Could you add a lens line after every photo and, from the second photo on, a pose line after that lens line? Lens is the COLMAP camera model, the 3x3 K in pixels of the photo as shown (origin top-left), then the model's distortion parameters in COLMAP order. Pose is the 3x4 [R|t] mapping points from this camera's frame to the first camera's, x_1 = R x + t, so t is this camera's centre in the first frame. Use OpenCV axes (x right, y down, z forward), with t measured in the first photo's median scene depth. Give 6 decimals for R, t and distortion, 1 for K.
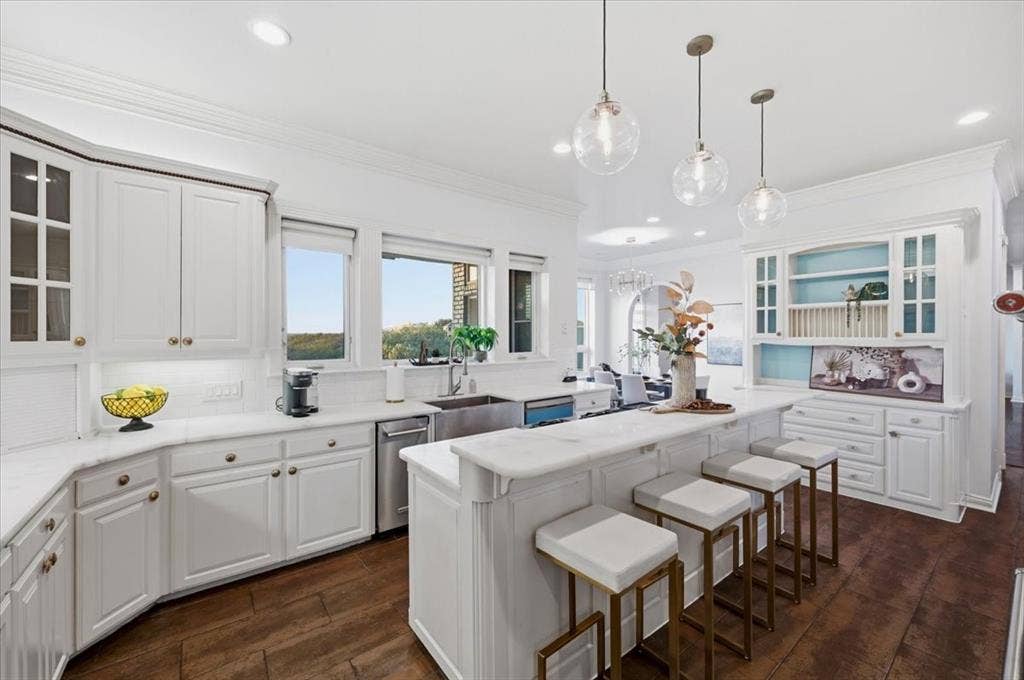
lens RADIAL K [[405.3, 0, 511.0], [0, 405.3, 337.8], [0, 0, 1]] dist [-0.001007, -0.000050]
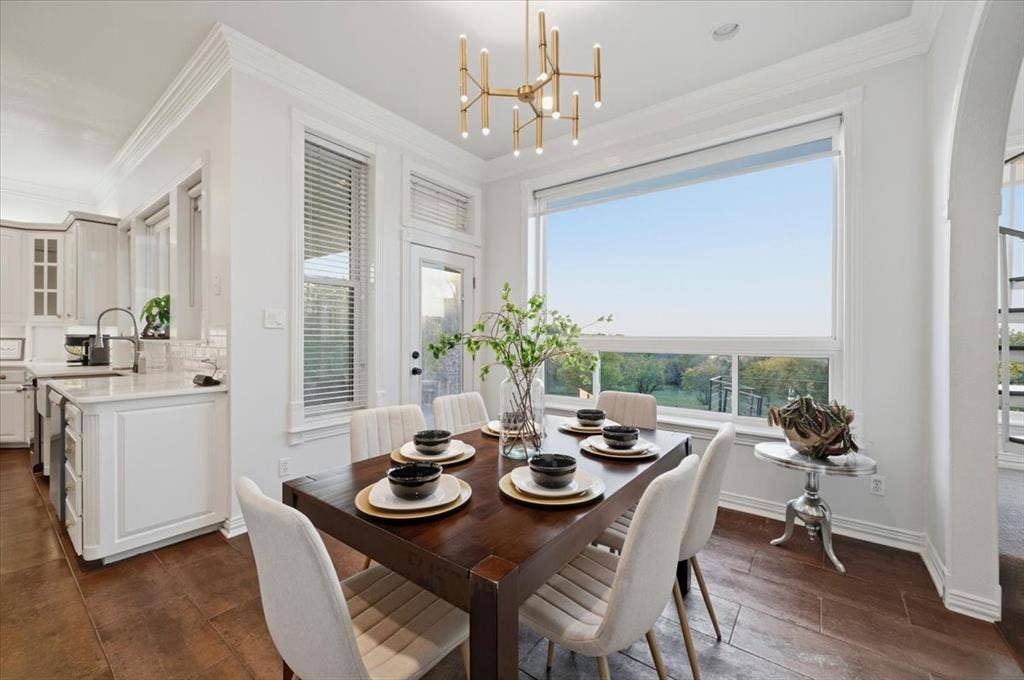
lens RADIAL K [[405.3, 0, 512.2], [0, 405.3, 333.9], [0, 0, 1]] dist [-0.001007, -0.000050]
pose [[0.266313, 0.000609, -0.963886, 0.965622], [-0.008696, 0.999961, -0.001770, 0.050845], [0.963847, 0.008853, 0.266308, 1.583188]]
